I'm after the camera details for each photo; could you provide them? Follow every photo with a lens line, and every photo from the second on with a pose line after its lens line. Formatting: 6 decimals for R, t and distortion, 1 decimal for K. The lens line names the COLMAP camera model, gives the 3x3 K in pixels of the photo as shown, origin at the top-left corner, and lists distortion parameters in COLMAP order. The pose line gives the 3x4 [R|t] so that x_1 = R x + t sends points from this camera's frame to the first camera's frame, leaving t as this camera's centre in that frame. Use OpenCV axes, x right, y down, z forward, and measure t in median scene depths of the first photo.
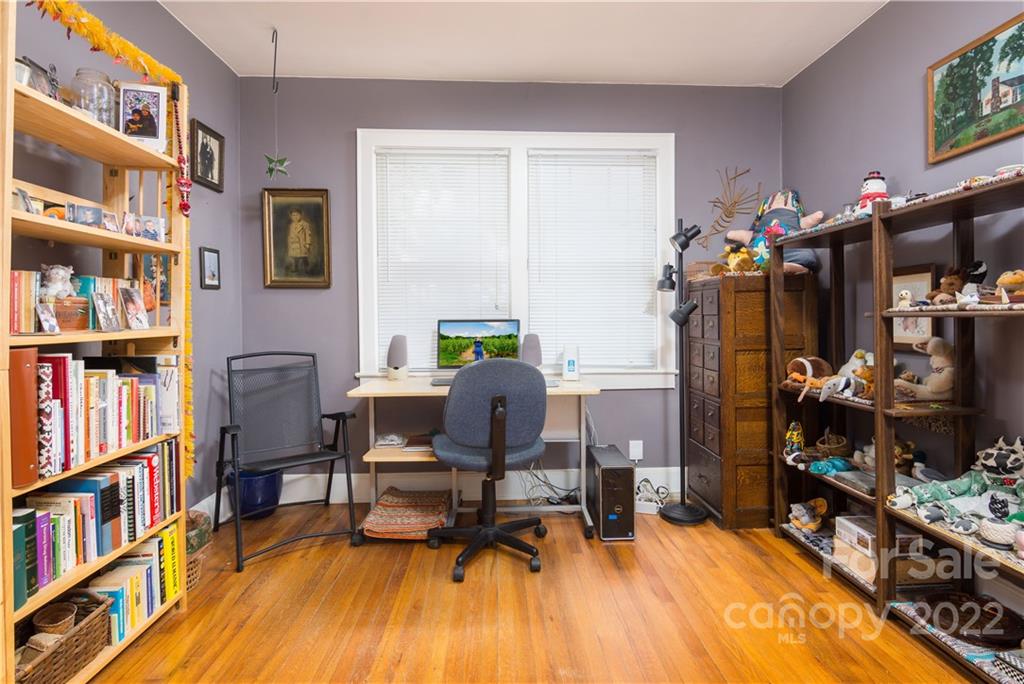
lens RADIAL K [[500.6, 0, 517.1], [0, 500.6, 333.3], [0, 0, 1]] dist [0.001056, -0.005448]
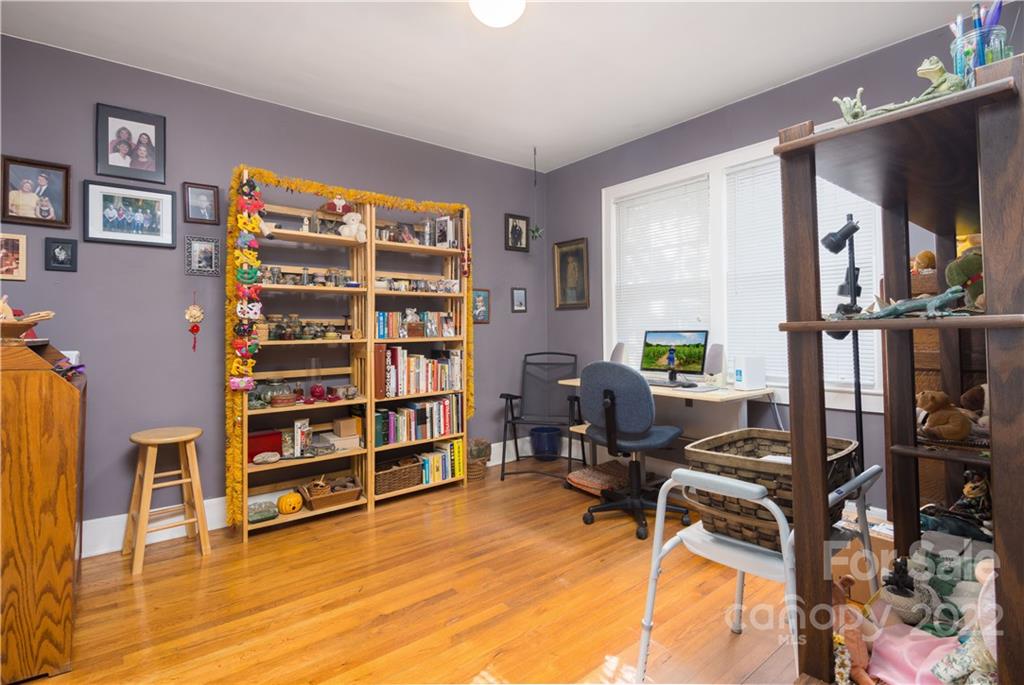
lens RADIAL K [[500.6, 0, 518.1], [0, 500.6, 336.1], [0, 0, 1]] dist [0.001056, -0.005448]
pose [[0.588391, 0.005677, -0.808557, 0.999496], [-0.015054, 0.999879, -0.003934, -0.006688], [0.808437, 0.014486, 0.588405, 0.046035]]
